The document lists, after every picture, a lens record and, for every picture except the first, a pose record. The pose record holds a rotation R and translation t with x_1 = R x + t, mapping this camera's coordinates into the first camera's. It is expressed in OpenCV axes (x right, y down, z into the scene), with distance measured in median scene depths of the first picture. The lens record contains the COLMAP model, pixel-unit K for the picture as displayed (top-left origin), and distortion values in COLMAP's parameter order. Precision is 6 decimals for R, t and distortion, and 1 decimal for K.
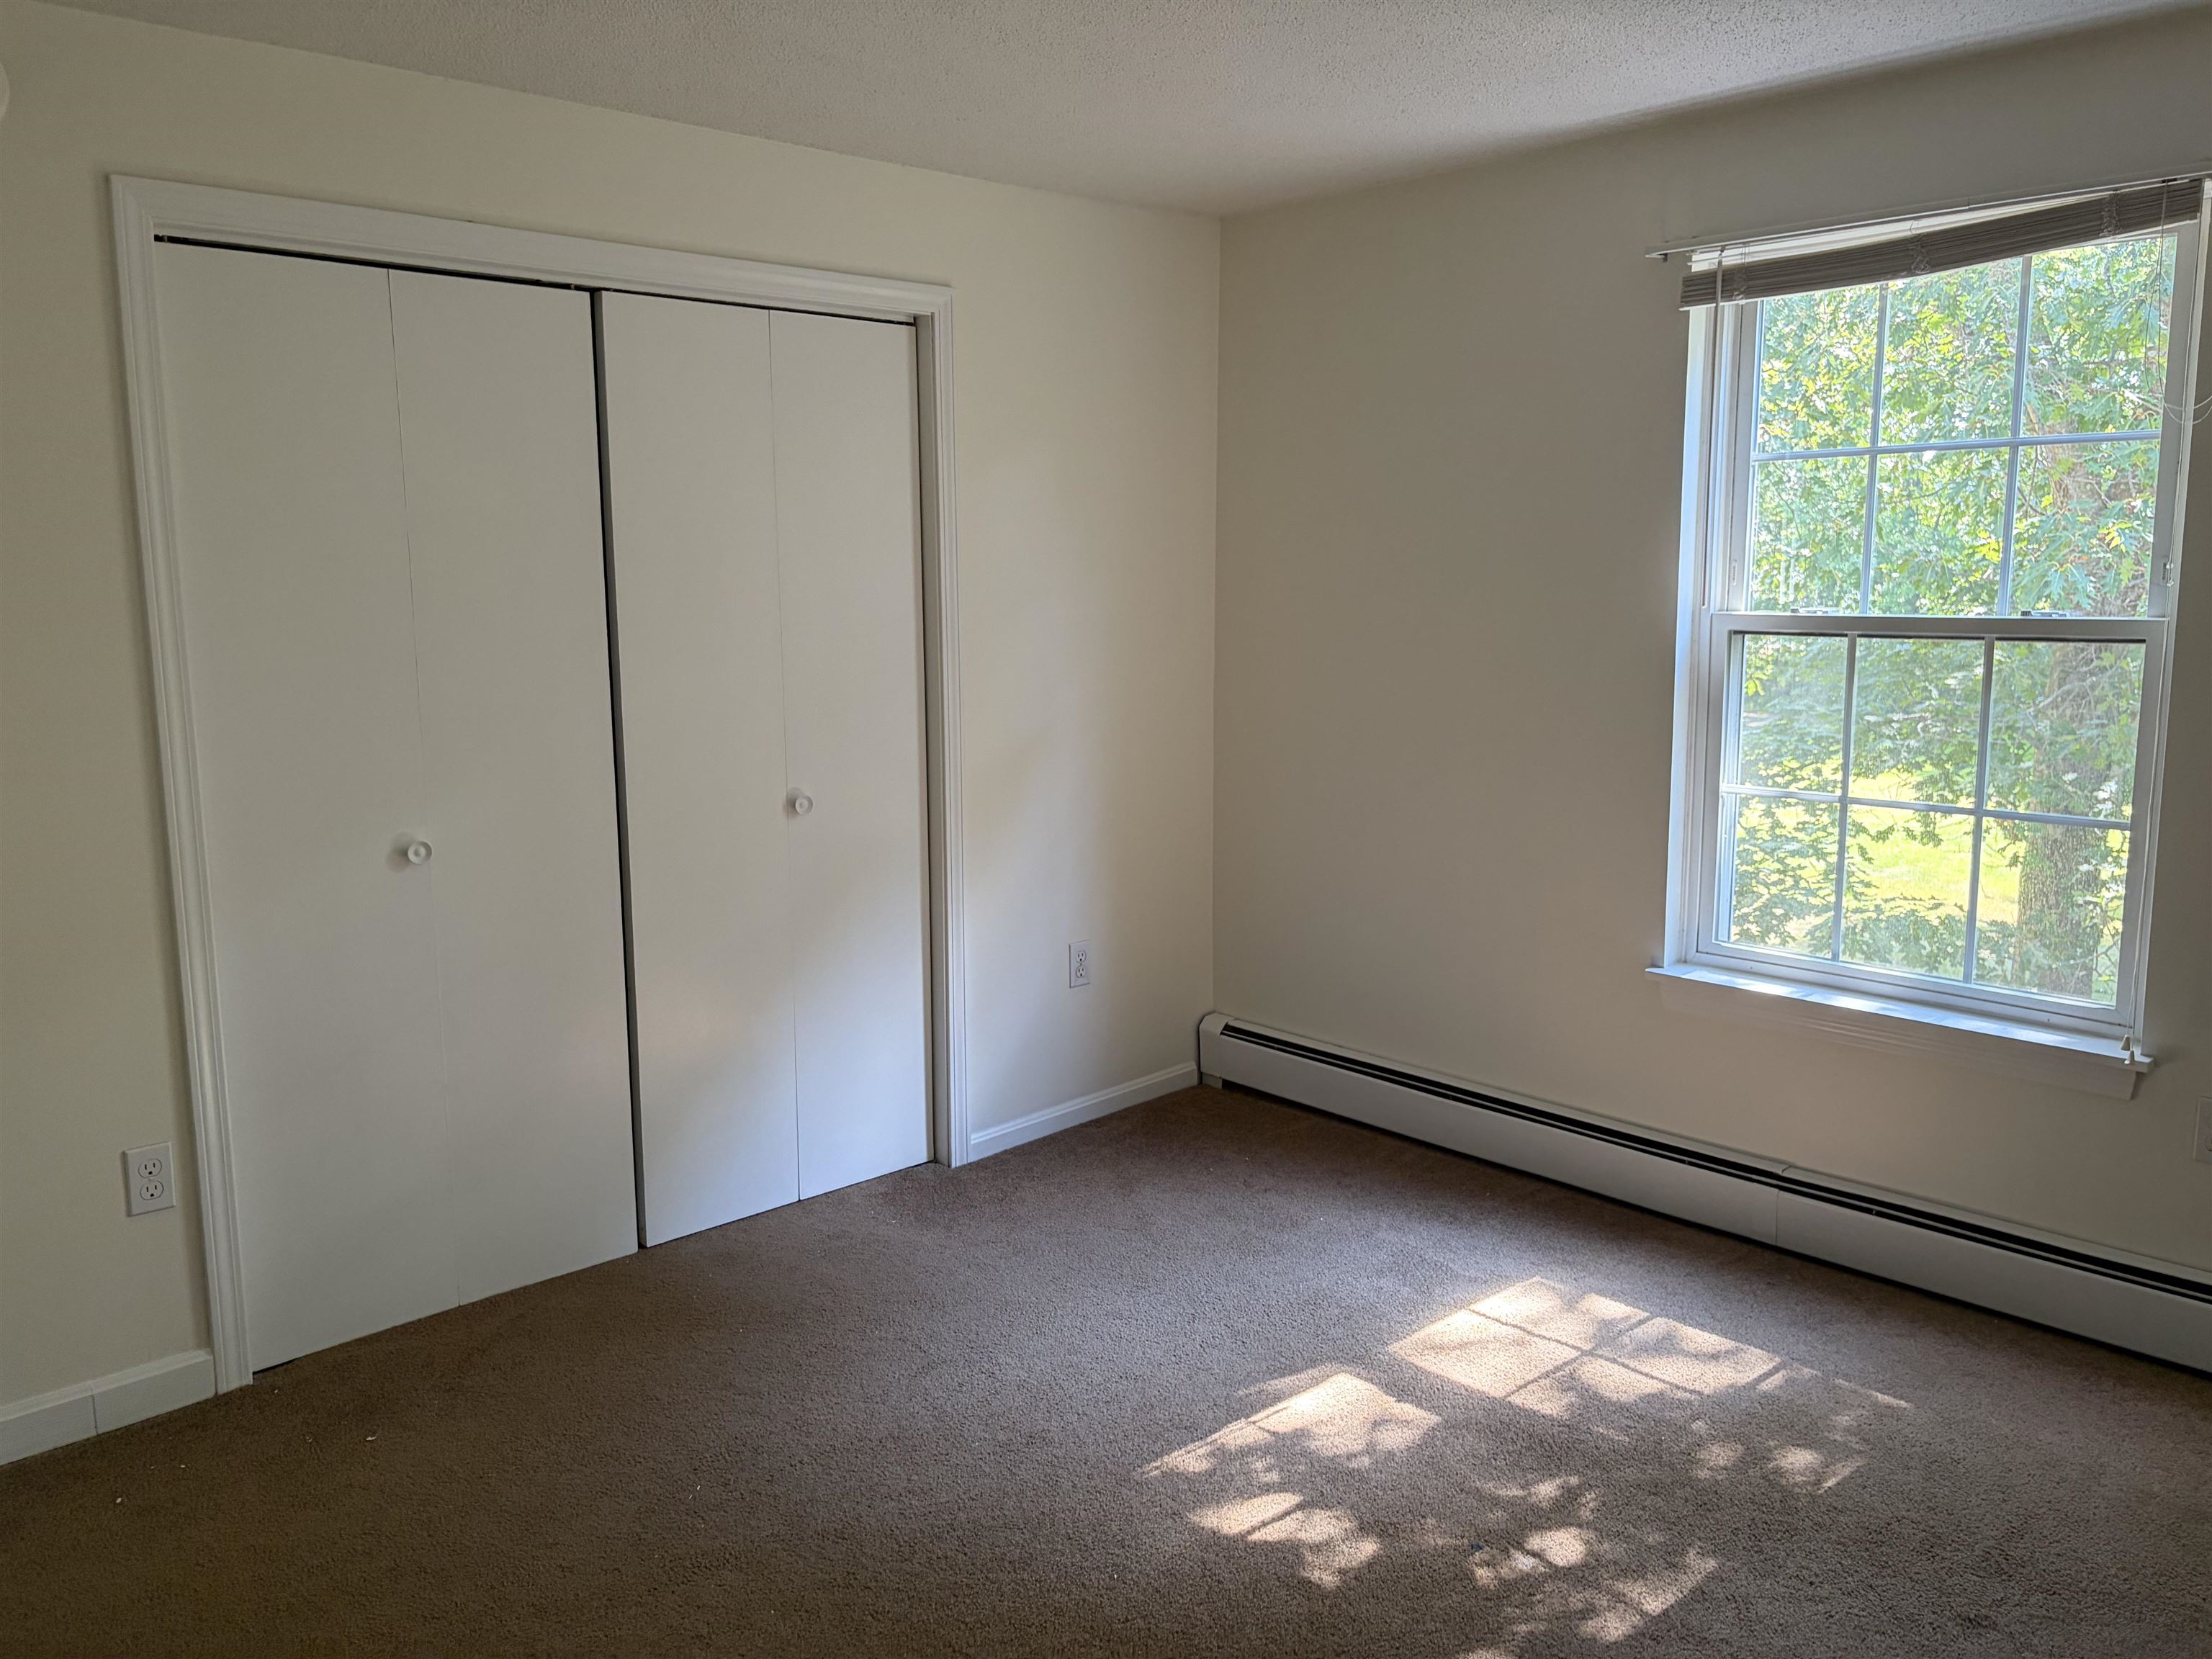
lens RADIAL K [[1679.5, 0, 1089.7], [0, 1679.5, 813.1], [0, 0, 1]] dist [0.110478, -0.137994]
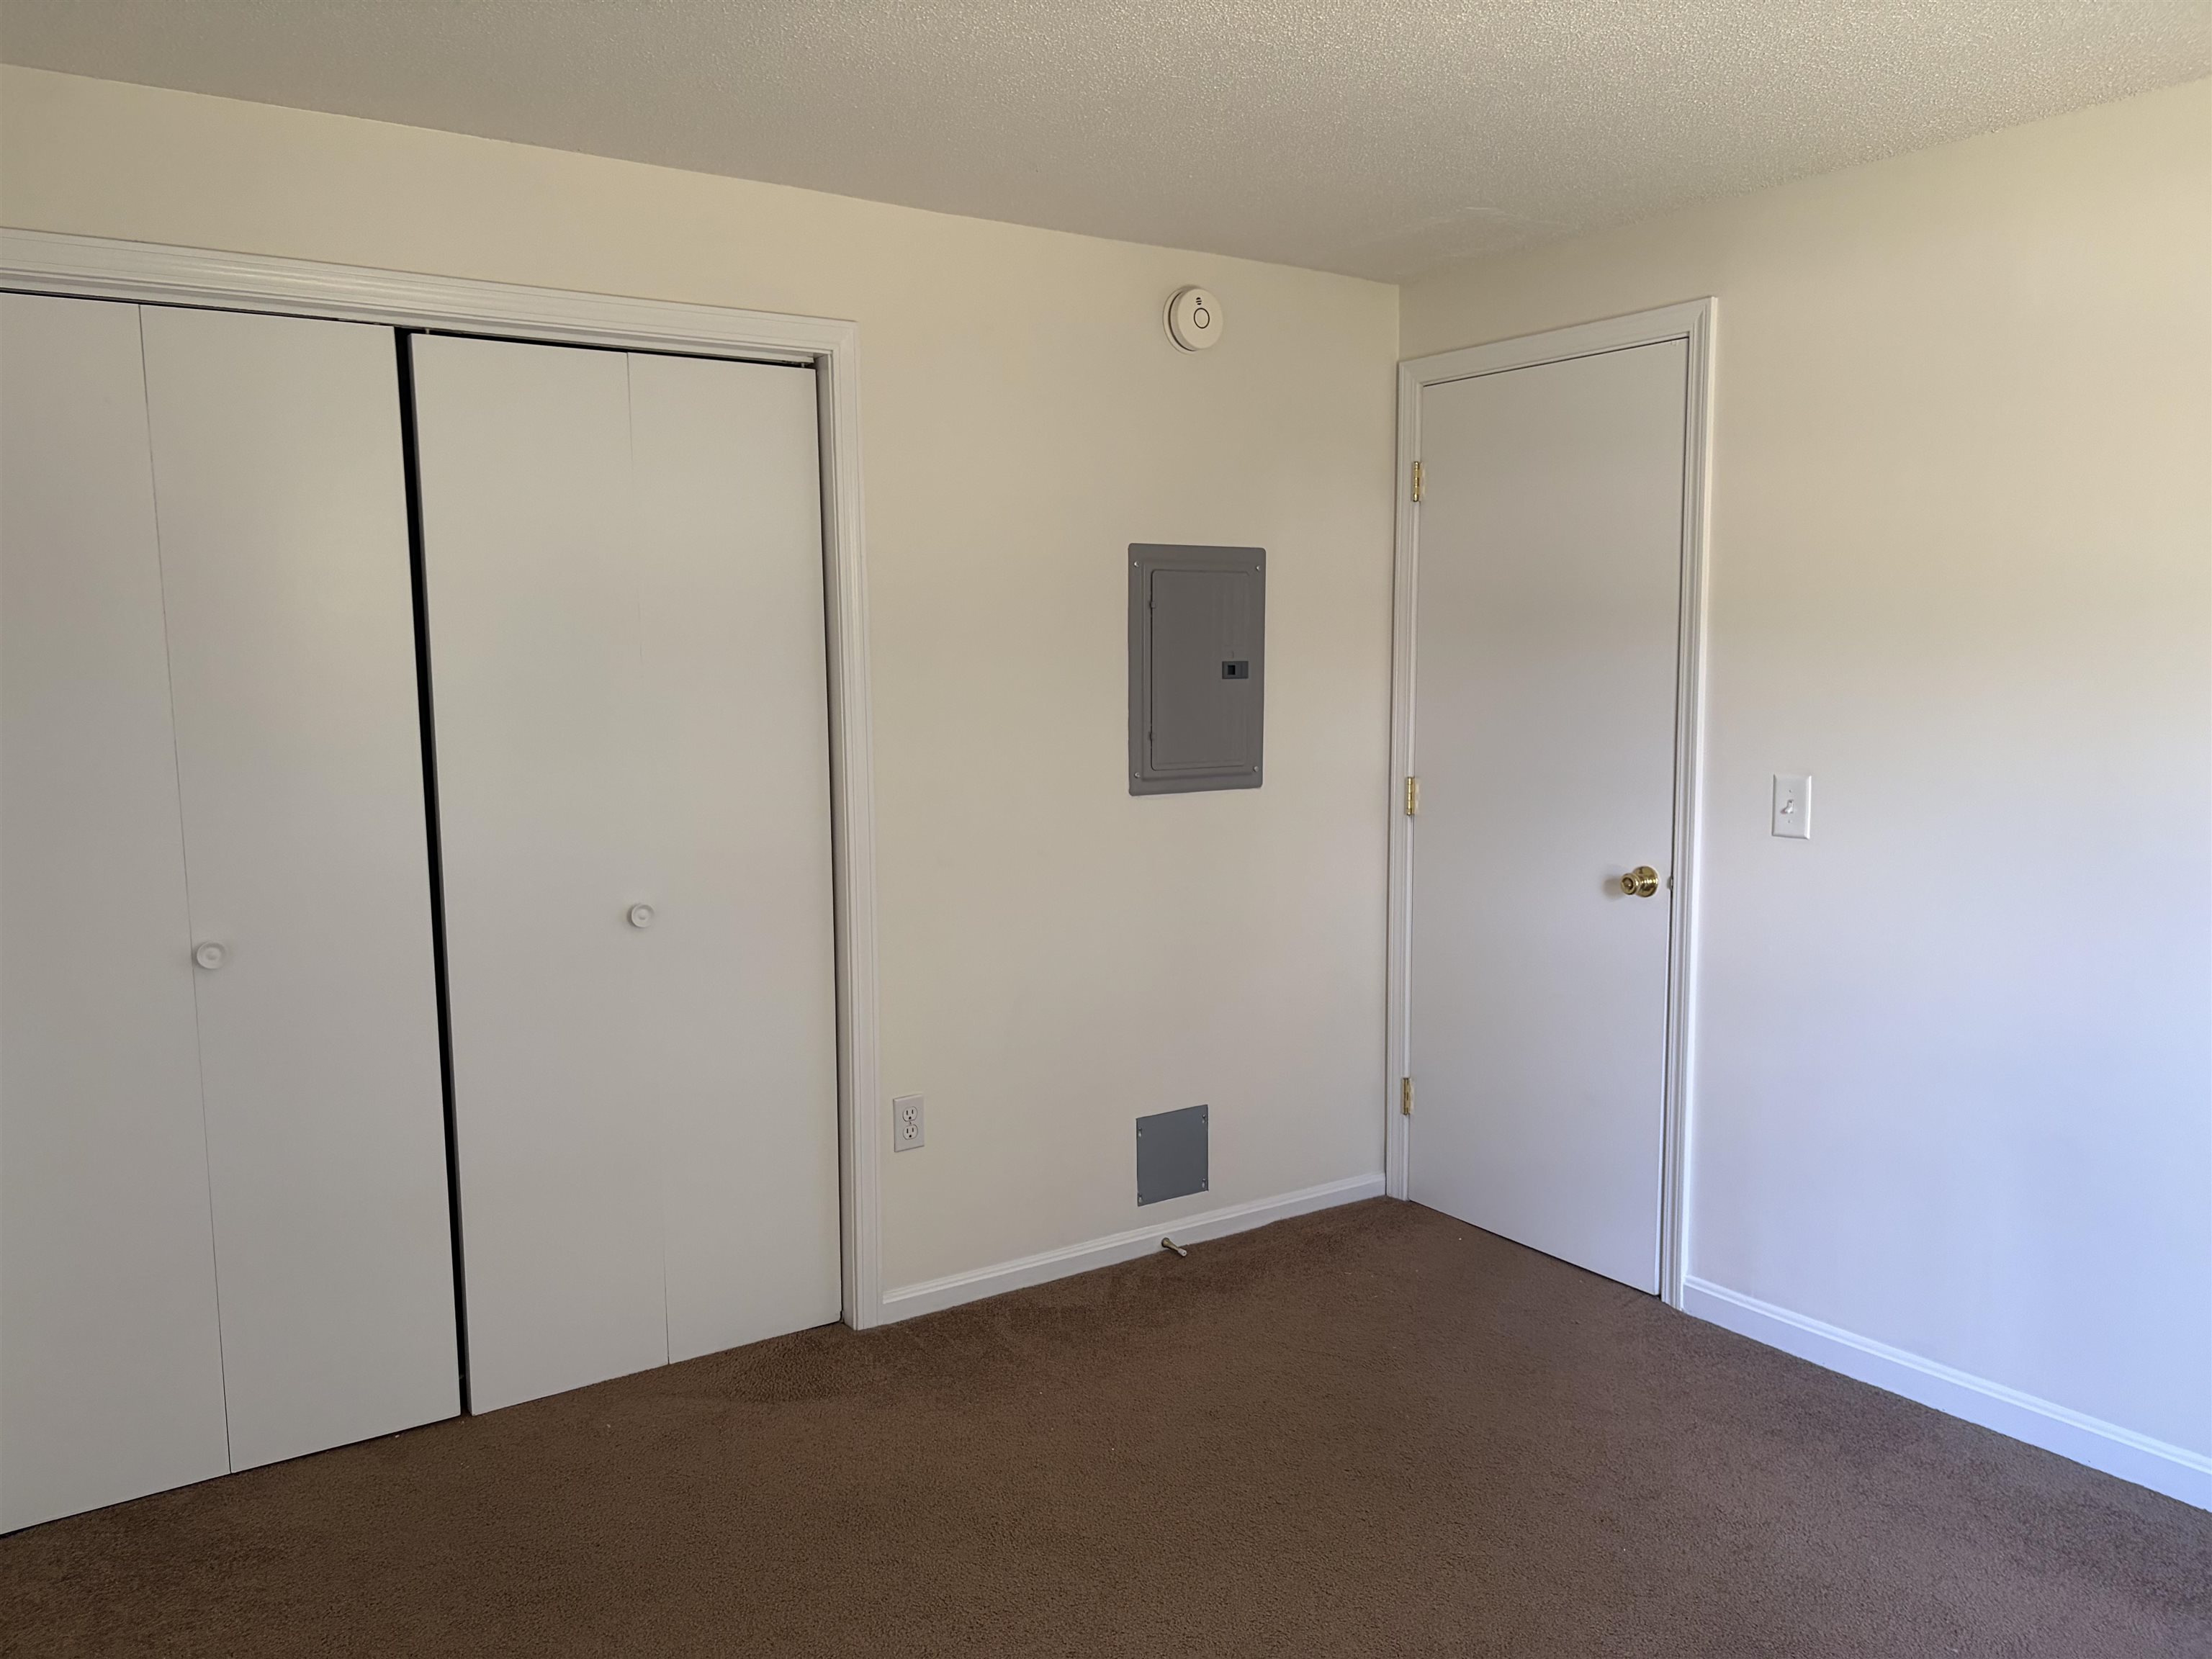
lens RADIAL K [[1679.1, 0, 1106.0], [0, 1679.1, 829.5], [0, 0, 1]] dist [0.026095, -0.008478]
pose [[0.986504, 0.024926, -0.161831, 0.189577], [-0.030236, 0.999079, -0.030435, -0.028380], [0.160923, 0.034918, 0.986349, 0.177872]]
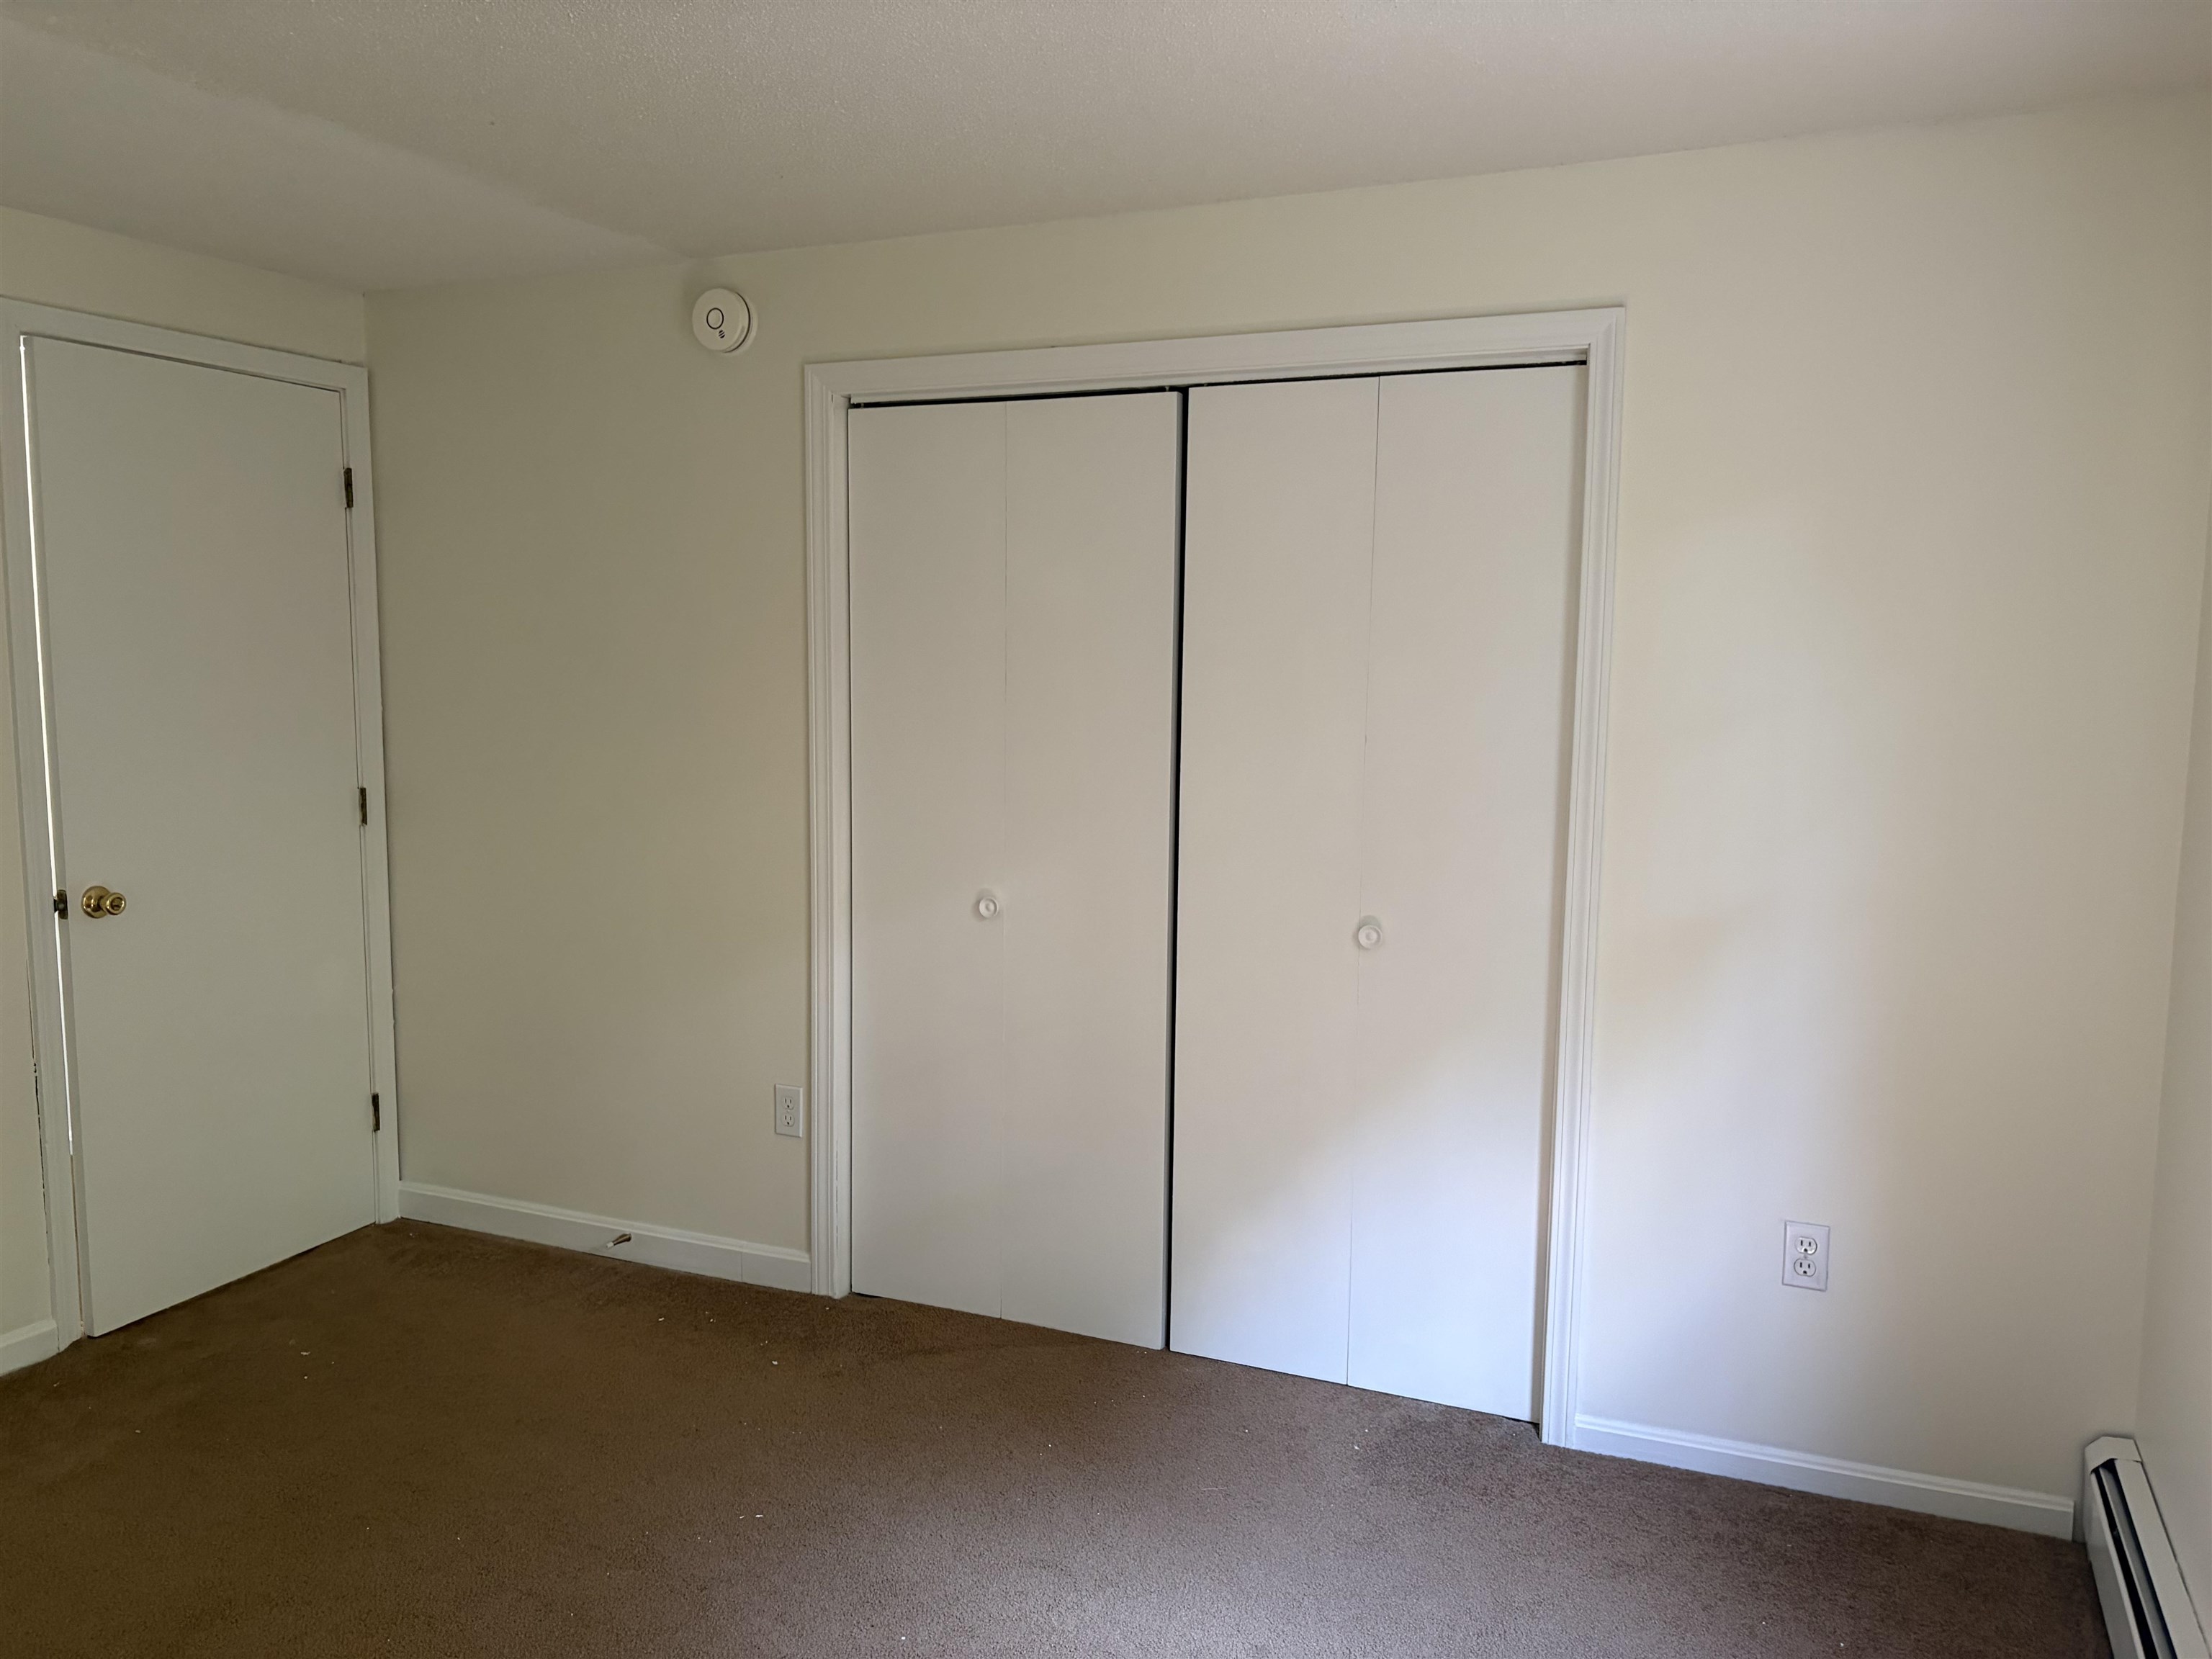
lens RADIAL K [[1667.0, 0, 1108.5], [0, 1667.0, 838.6], [0, 0, 1]] dist [-0.006636, -0.004890]
pose [[0.393866, 0.113734, -0.912104, 0.537658], [-0.153648, 0.986500, 0.056662, -0.081006], [0.906235, 0.117825, 0.406024, 0.513340]]
